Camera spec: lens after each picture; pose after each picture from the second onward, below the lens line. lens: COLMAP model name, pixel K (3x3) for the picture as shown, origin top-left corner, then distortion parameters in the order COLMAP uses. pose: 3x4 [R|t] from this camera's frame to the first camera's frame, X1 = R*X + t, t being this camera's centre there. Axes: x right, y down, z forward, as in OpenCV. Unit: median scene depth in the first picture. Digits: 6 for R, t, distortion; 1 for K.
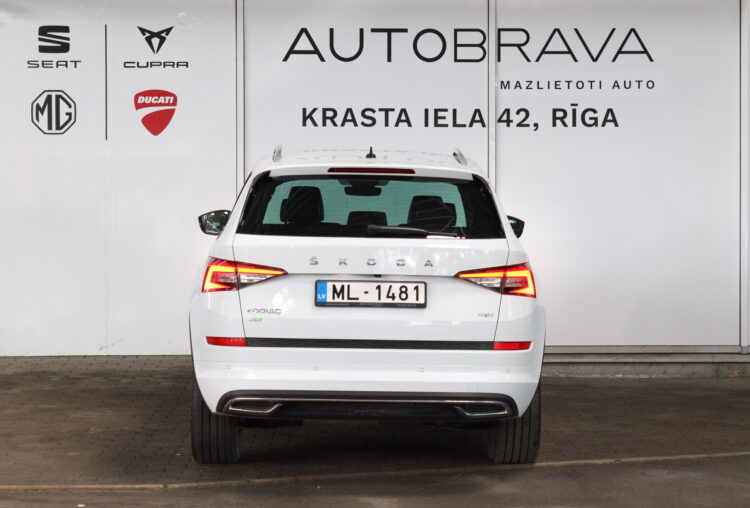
lens RADIAL K [[1911.1, 0, 375.0], [0, 1911.1, 254.0], [0, 0, 1]] dist [0.006241, 0.213251]
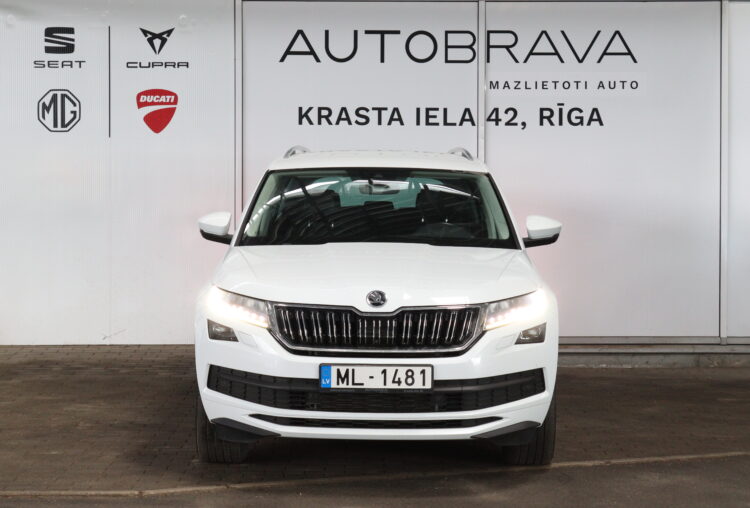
lens RADIAL K [[1630.1, 0, 375.0], [0, 1630.1, 254.0], [0, 0, 1]] dist [-0.016125, 0.121199]
pose [[0.999987, 0.002401, -0.004497, 0.007696], [-0.002365, 0.999966, 0.007955, -0.003715], [0.004515, -0.007944, 0.999958, 0.115418]]
